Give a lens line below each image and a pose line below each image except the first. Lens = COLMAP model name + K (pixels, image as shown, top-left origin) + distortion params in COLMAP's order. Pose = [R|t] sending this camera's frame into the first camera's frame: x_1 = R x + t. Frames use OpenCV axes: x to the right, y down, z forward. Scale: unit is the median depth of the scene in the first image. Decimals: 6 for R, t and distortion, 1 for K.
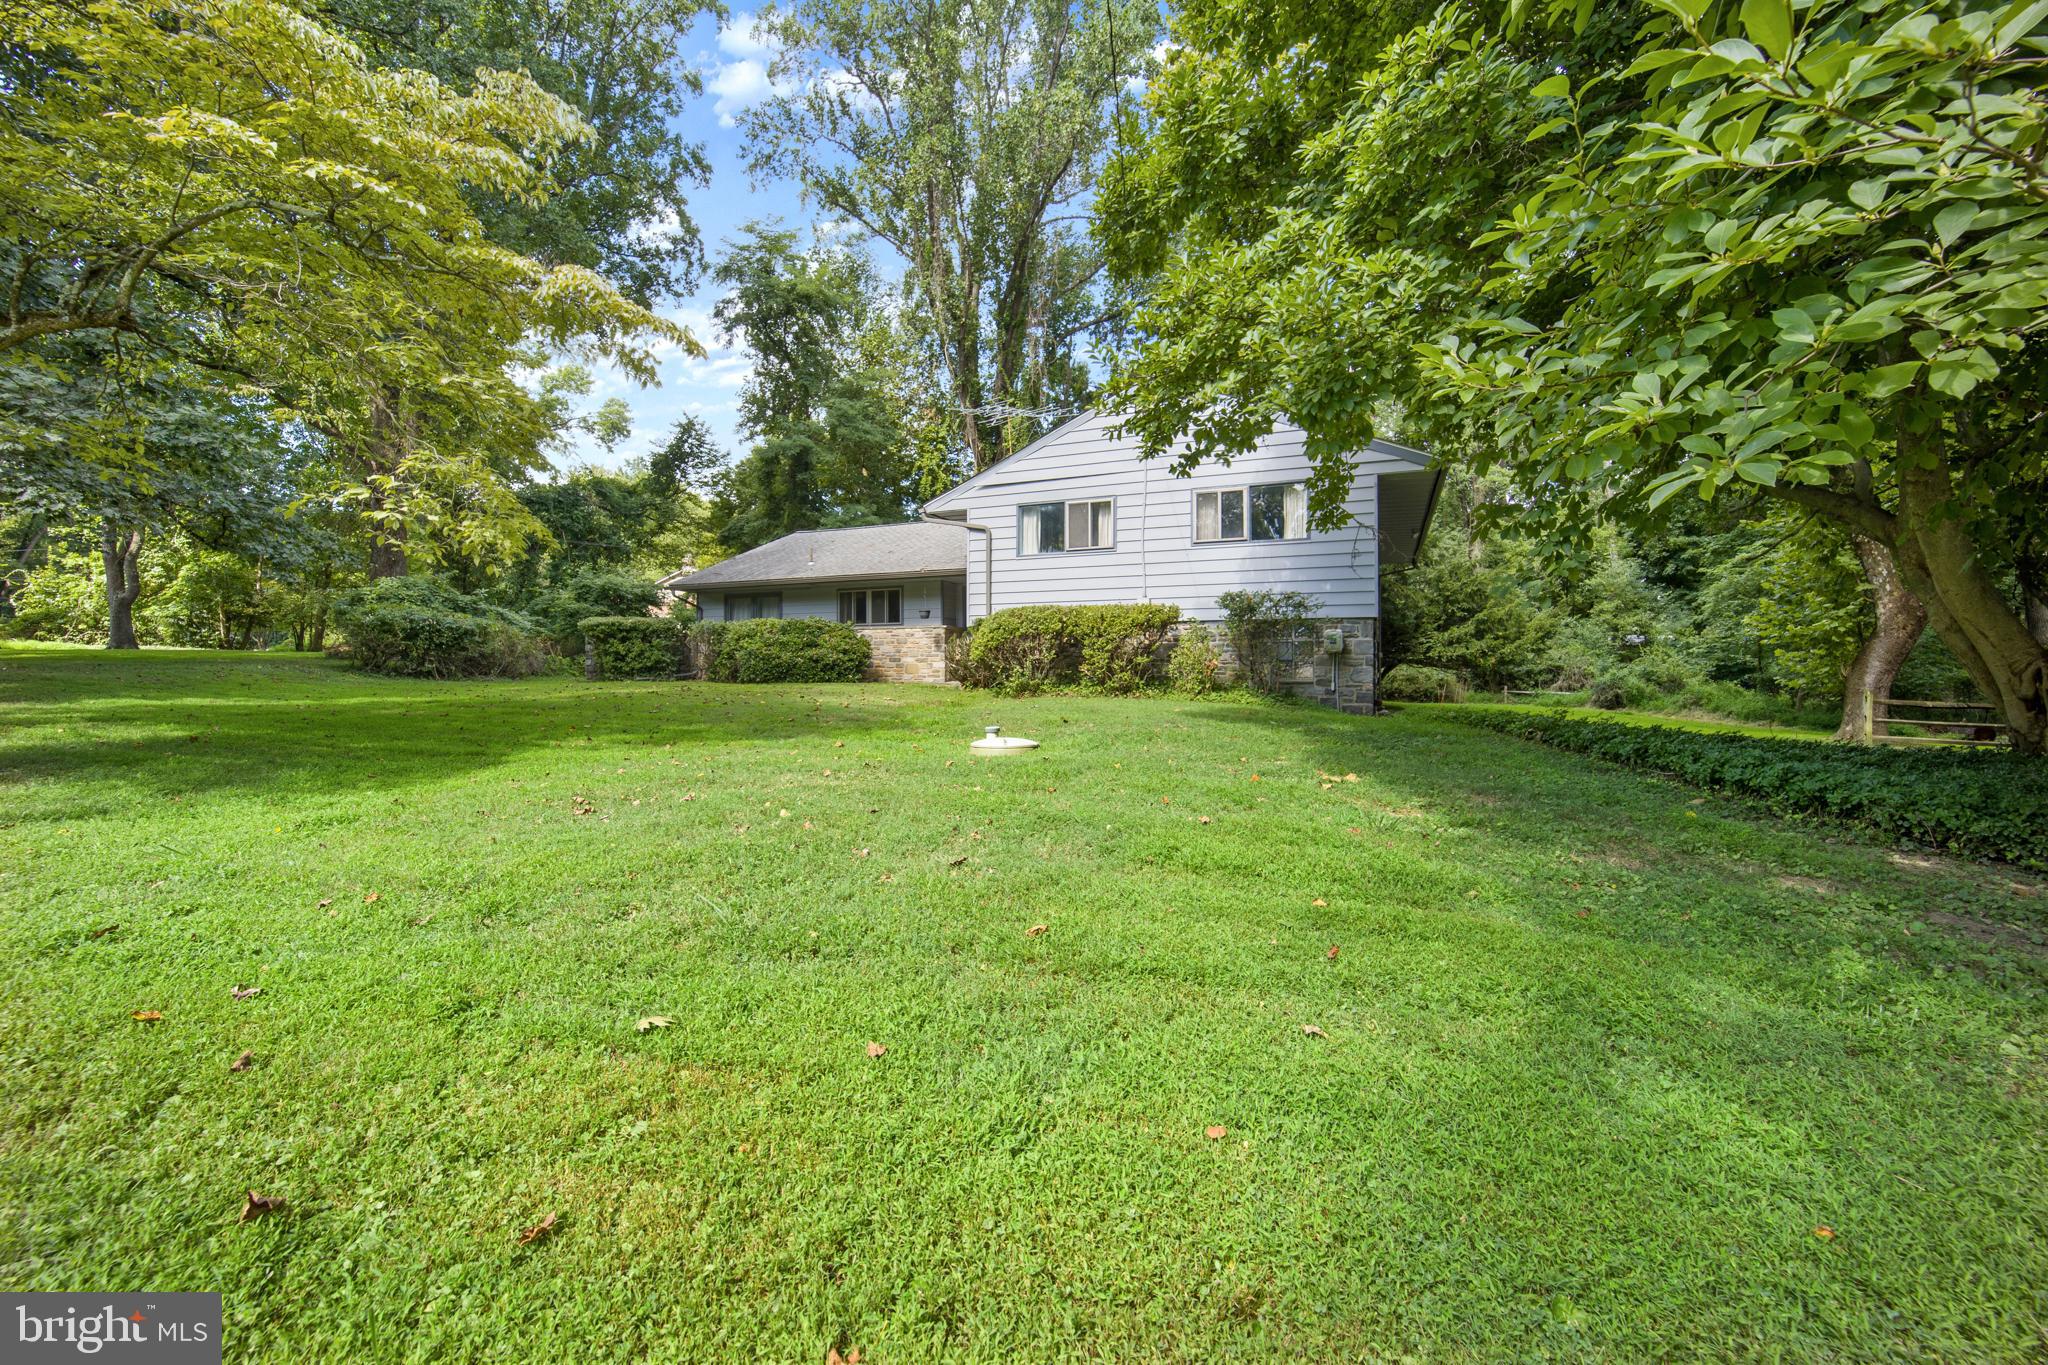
lens RADIAL K [[841.7, 0, 1019.7], [0, 841.7, 682.2], [0, 0, 1]] dist [-0.004646, -0.000545]
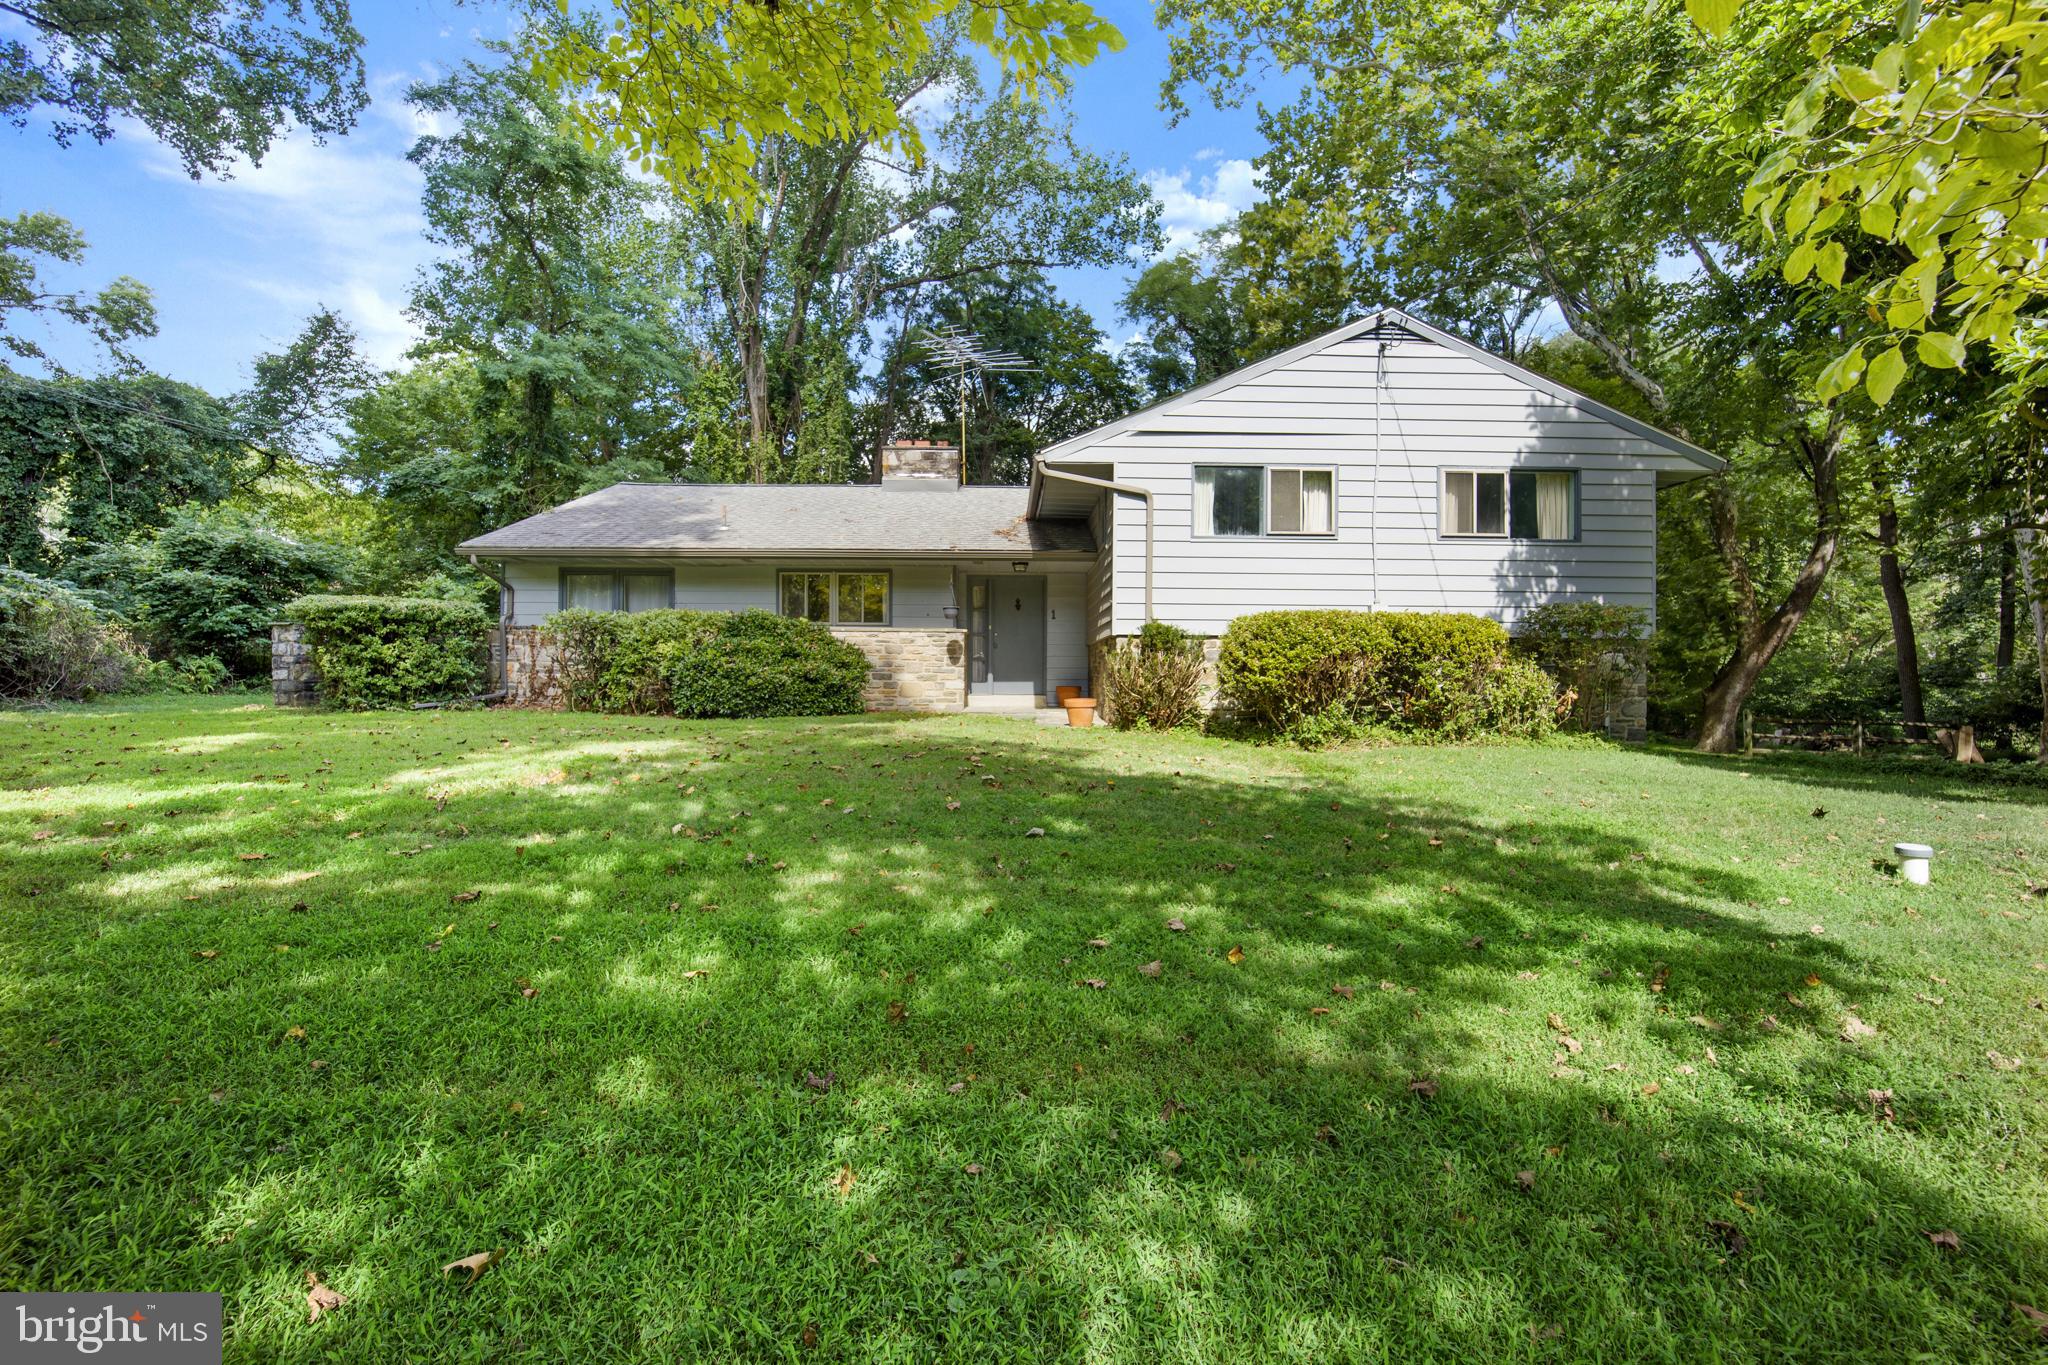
lens RADIAL K [[841.7, 0, 1029.5], [0, 841.7, 682.2], [0, 0, 1]] dist [-0.004646, -0.000545]
pose [[0.915632, 0.005574, 0.401979, -0.177429], [-0.003152, 0.999973, -0.006687, -0.010220], [-0.402005, 0.004855, 0.915625, 0.178909]]
